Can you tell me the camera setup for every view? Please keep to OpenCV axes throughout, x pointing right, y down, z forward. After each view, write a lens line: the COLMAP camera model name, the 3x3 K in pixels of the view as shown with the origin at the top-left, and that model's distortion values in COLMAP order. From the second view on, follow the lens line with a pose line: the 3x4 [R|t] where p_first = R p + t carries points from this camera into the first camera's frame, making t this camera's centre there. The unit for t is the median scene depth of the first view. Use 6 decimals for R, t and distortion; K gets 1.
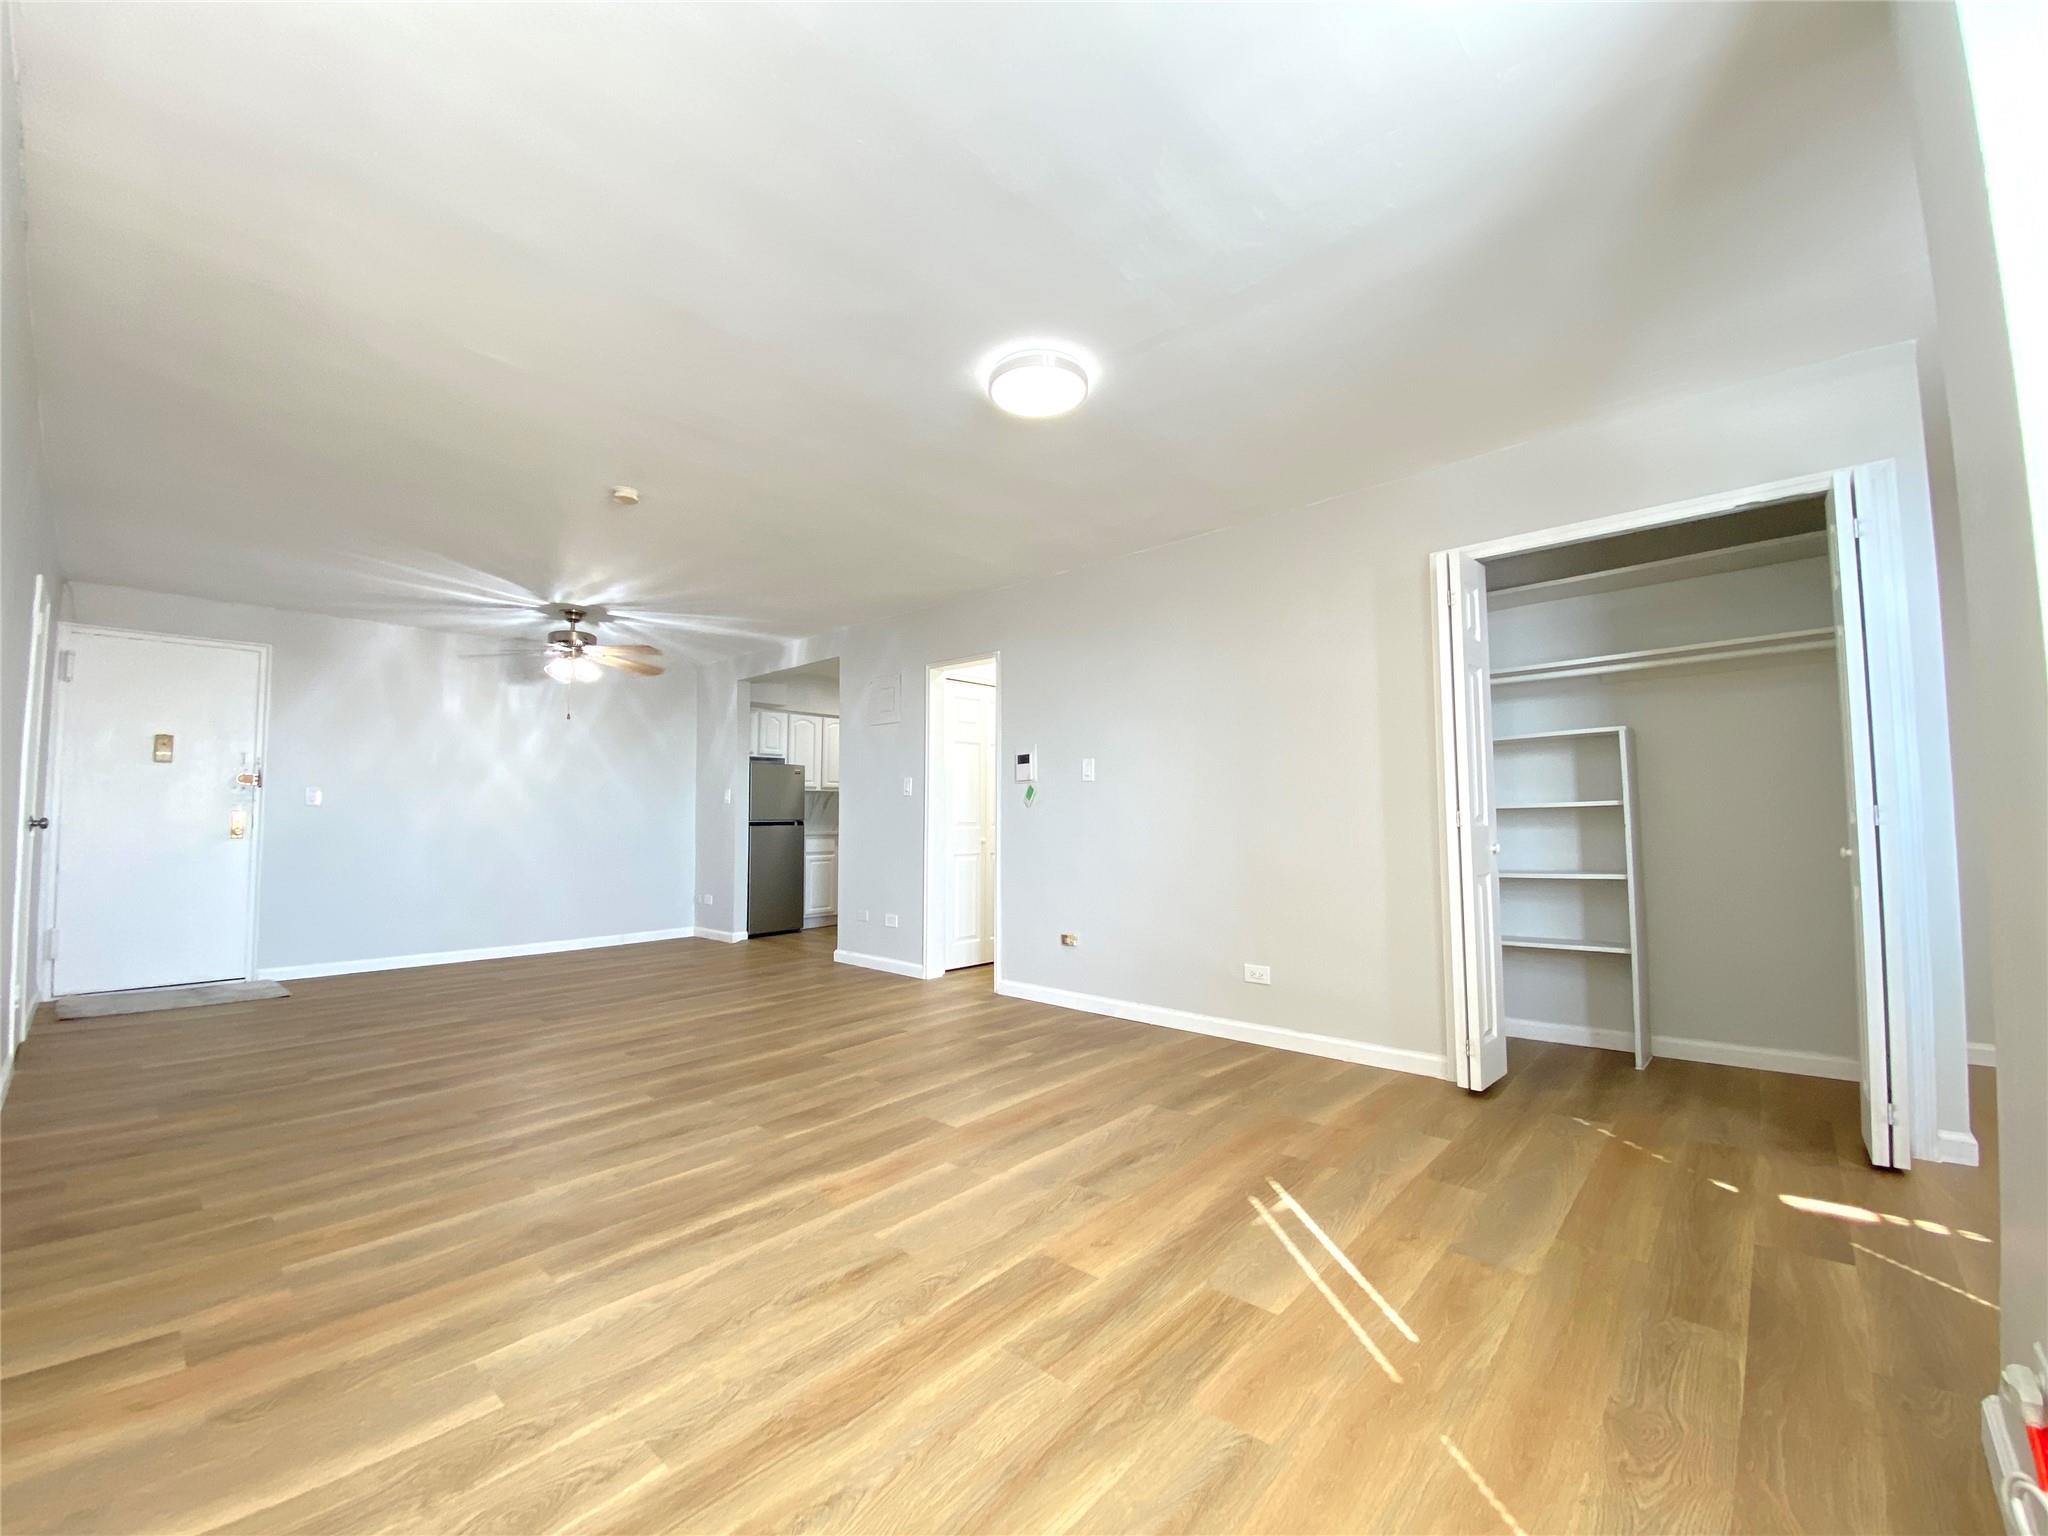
lens RADIAL K [[830.7, 0, 1024.0], [0, 830.7, 768.0], [0, 0, 1]] dist [0.031209, -0.023536]
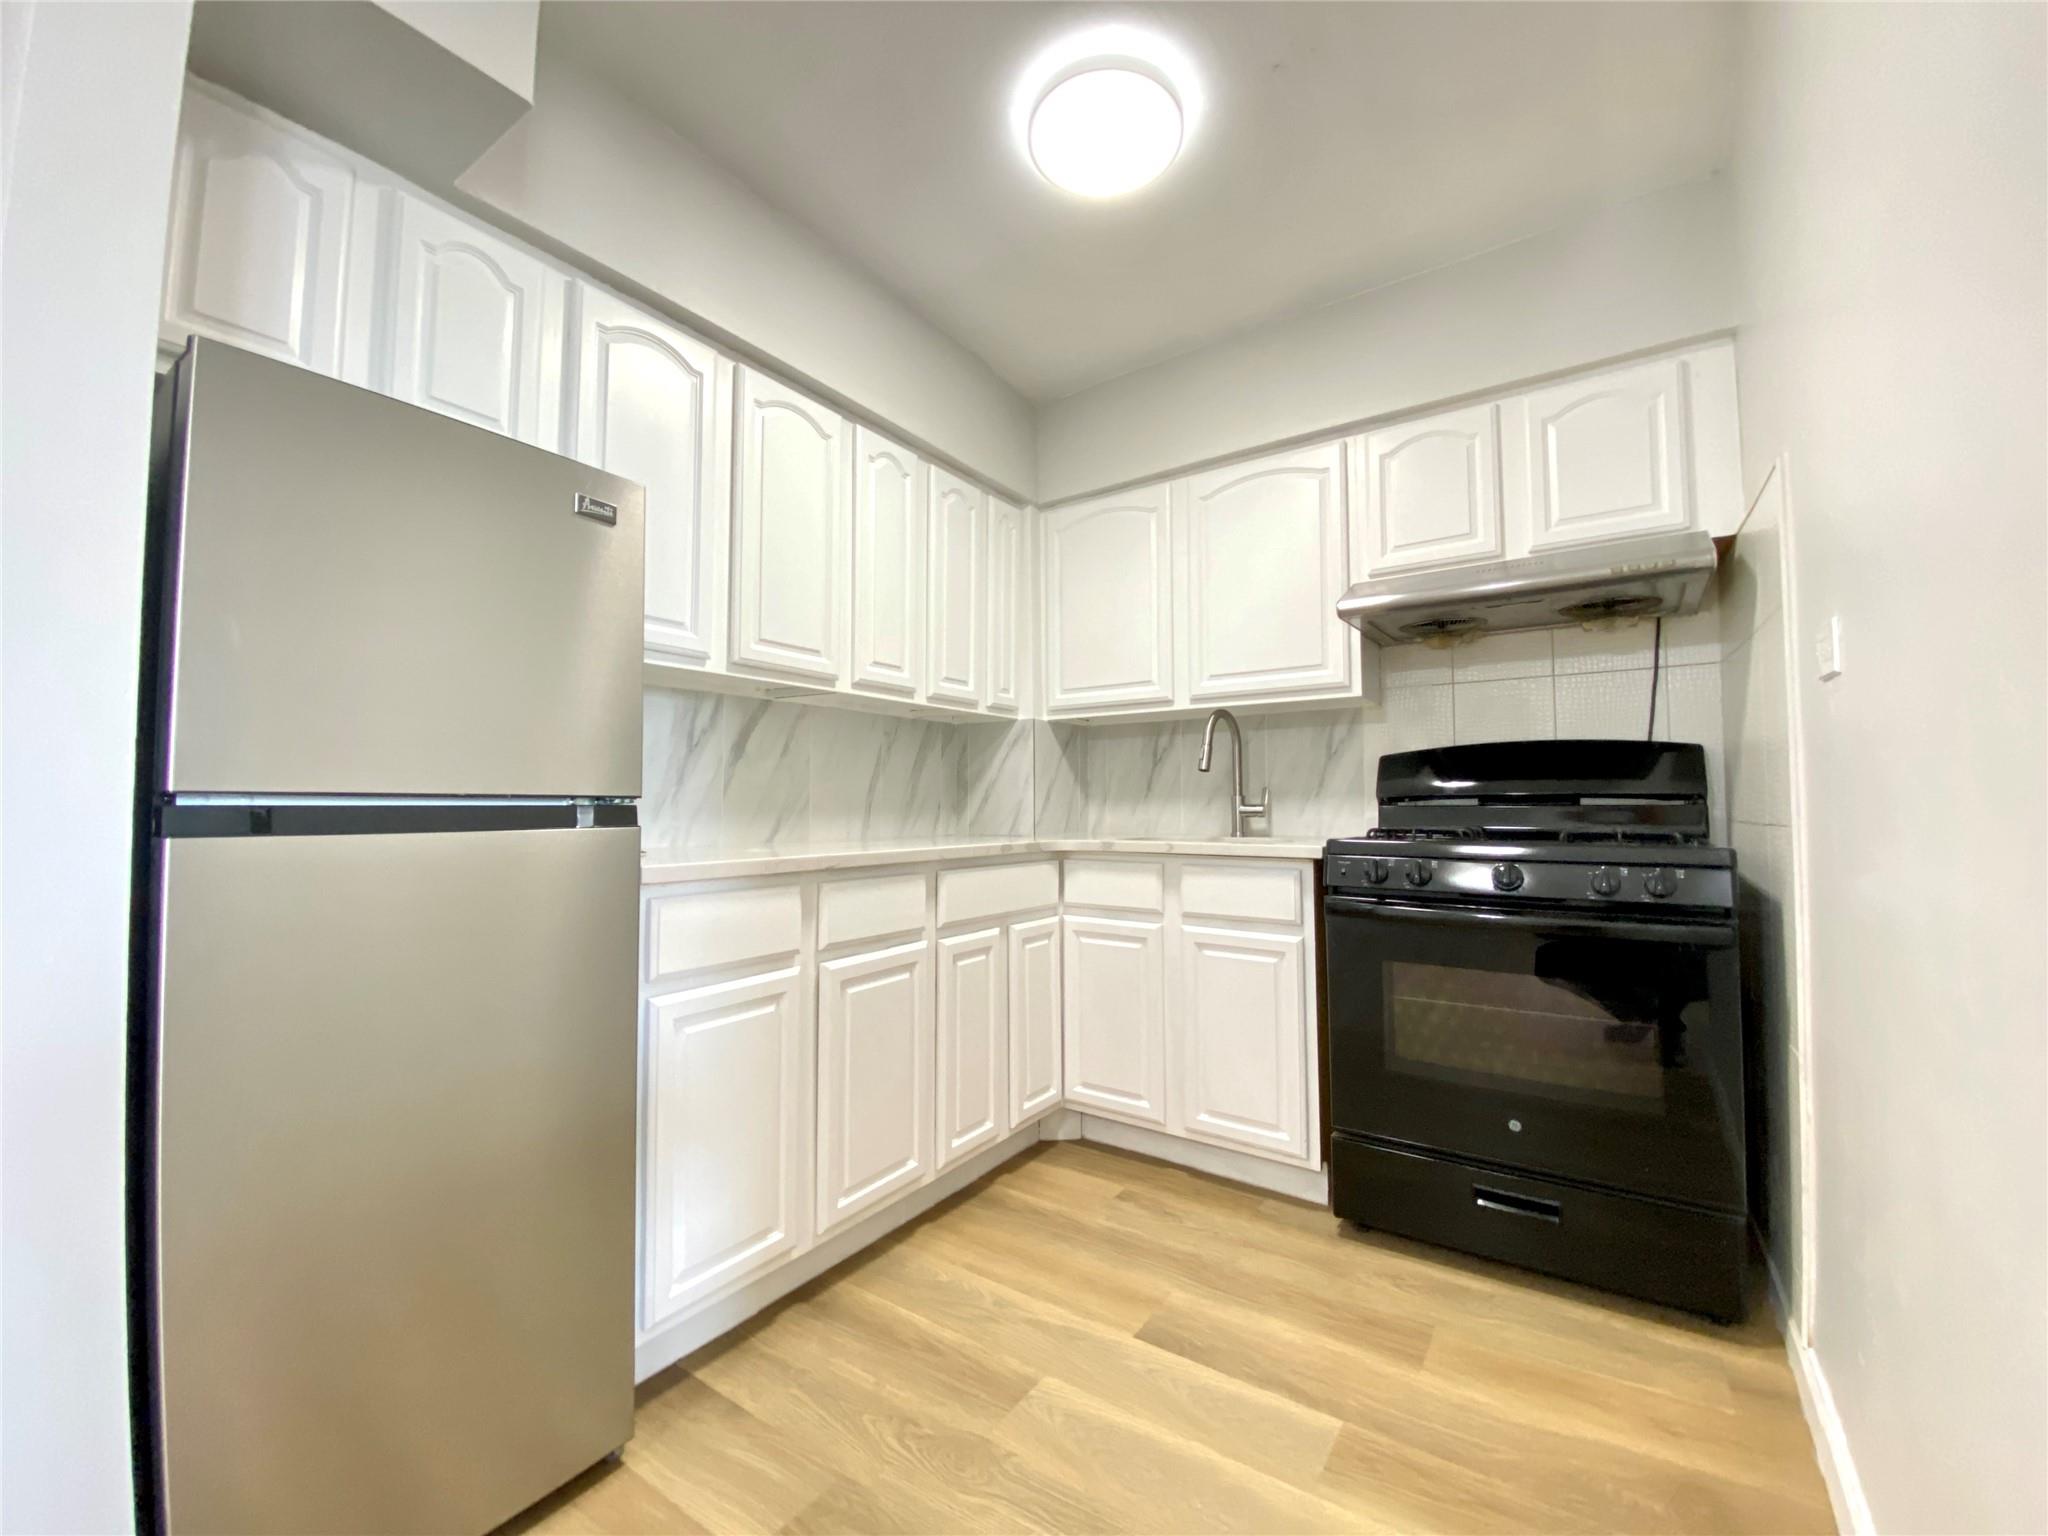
lens RADIAL K [[830.7, 0, 1024.0], [0, 830.7, 768.0], [0, 0, 1]] dist [0.031209, -0.023536]
pose [[0.989780, 0.016505, 0.141642, -0.613680], [-0.018663, 0.999729, 0.013916, 0.152676], [-0.141374, -0.016417, 0.989820, 2.388573]]
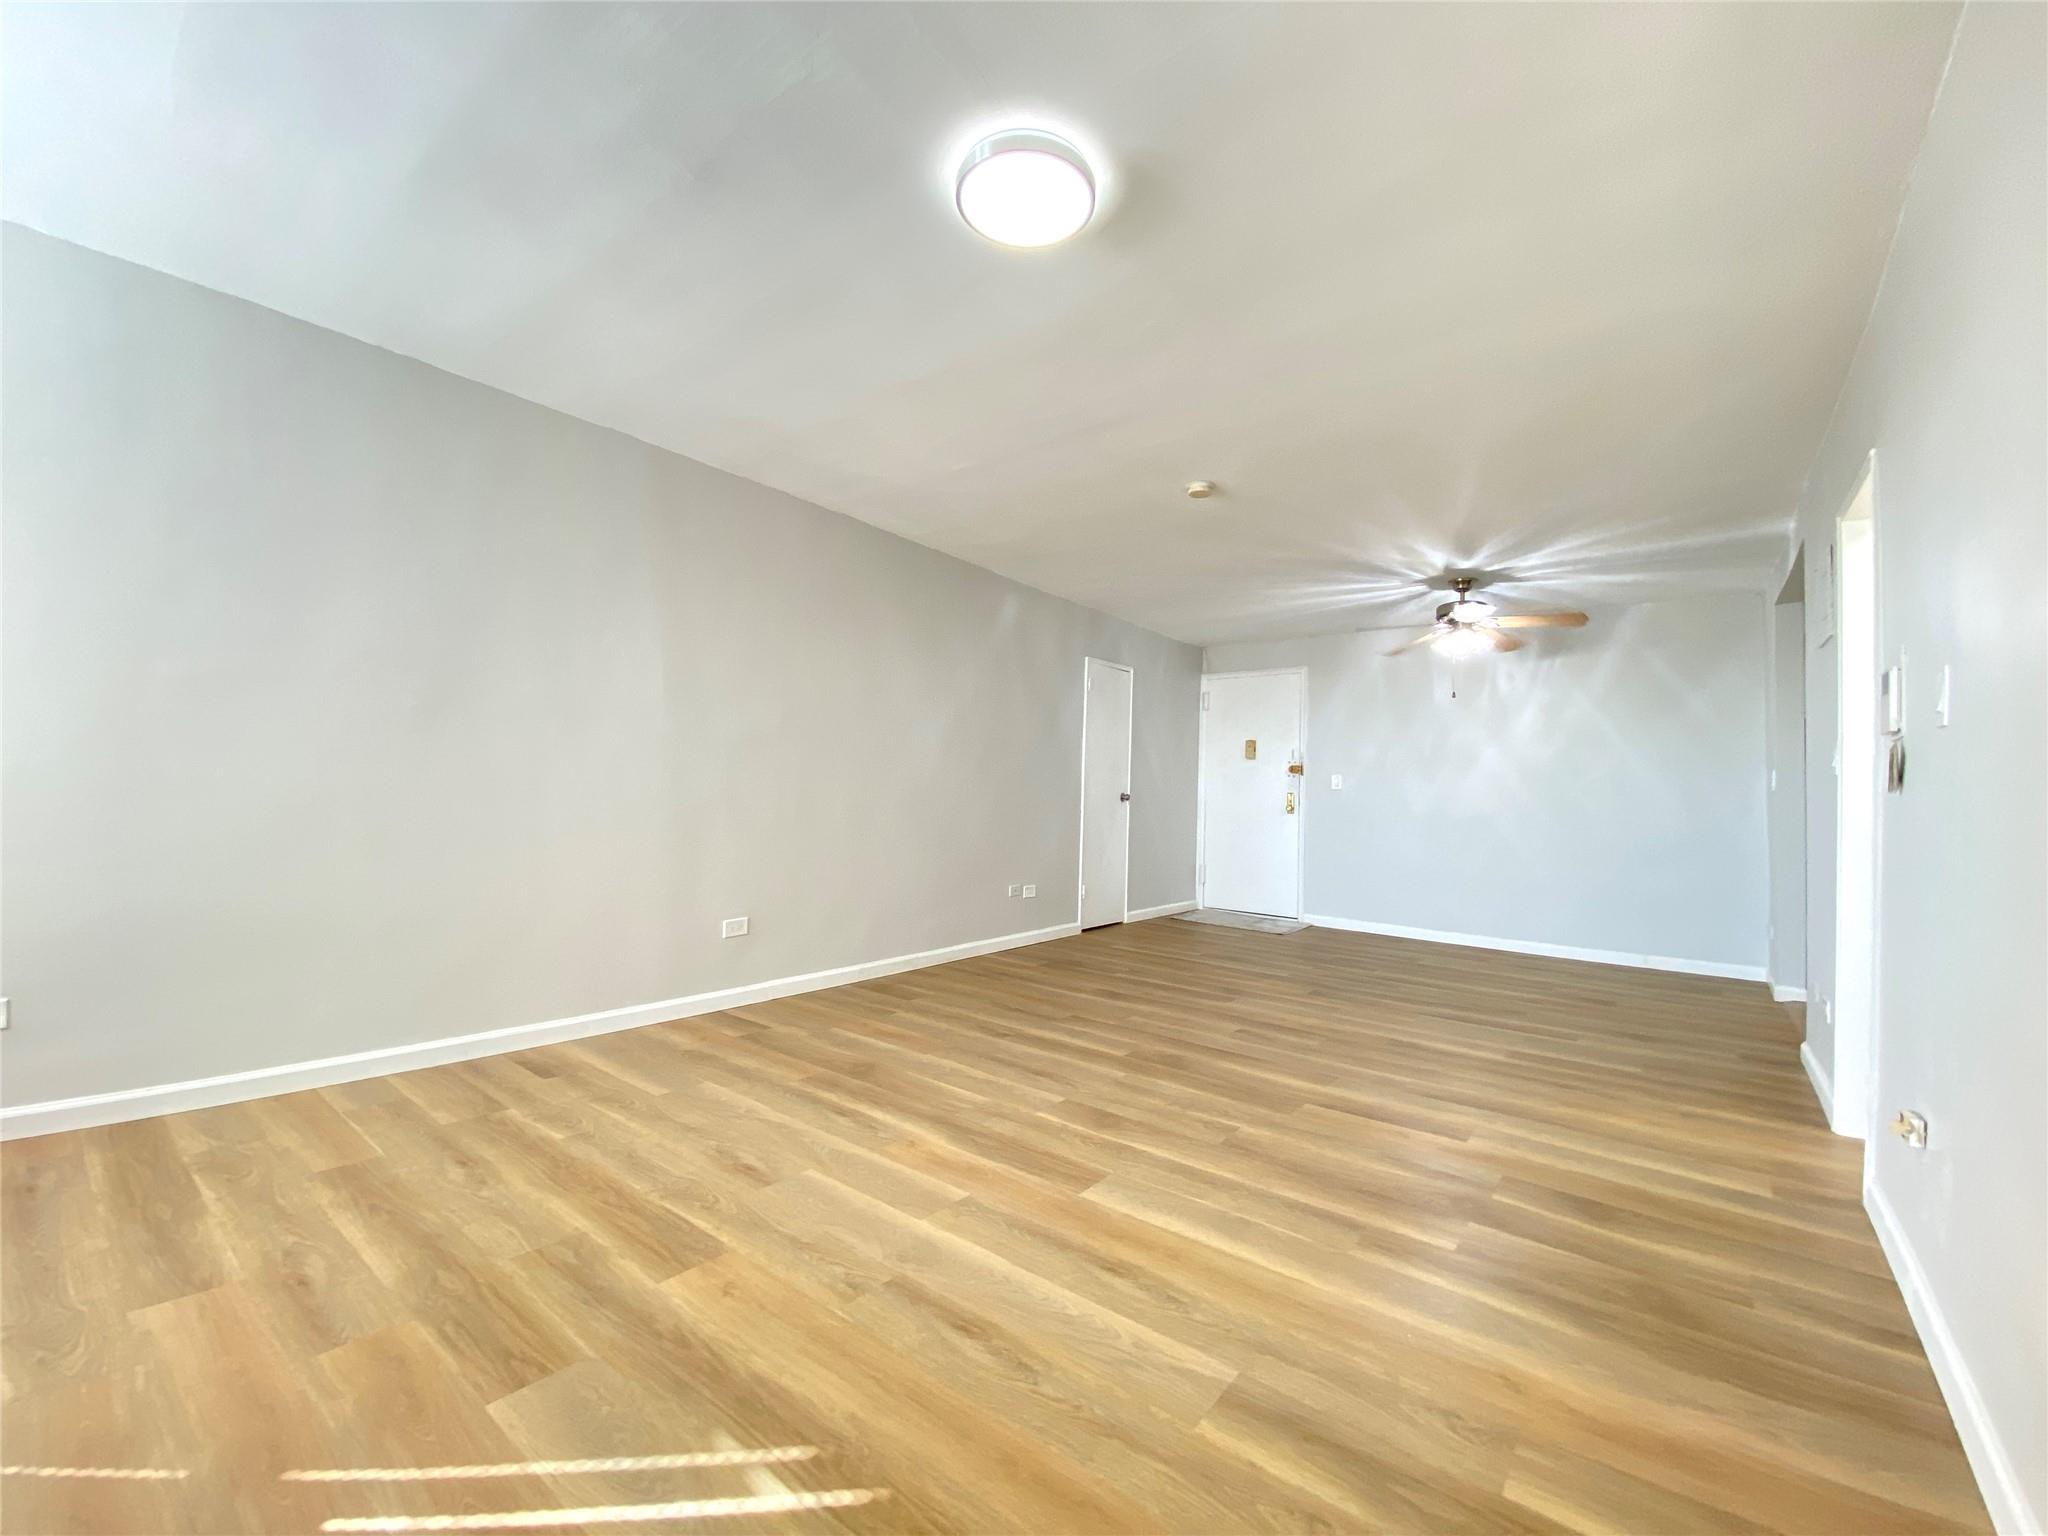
lens RADIAL K [[830.7, 0, 1024.0], [0, 830.7, 768.0], [0, 0, 1]] dist [0.031209, -0.023536]
pose [[0.060379, -0.023454, -0.997900, 0.767080], [0.034490, 0.999176, -0.021397, 0.051060], [0.997579, -0.033126, 0.061138, 0.993187]]
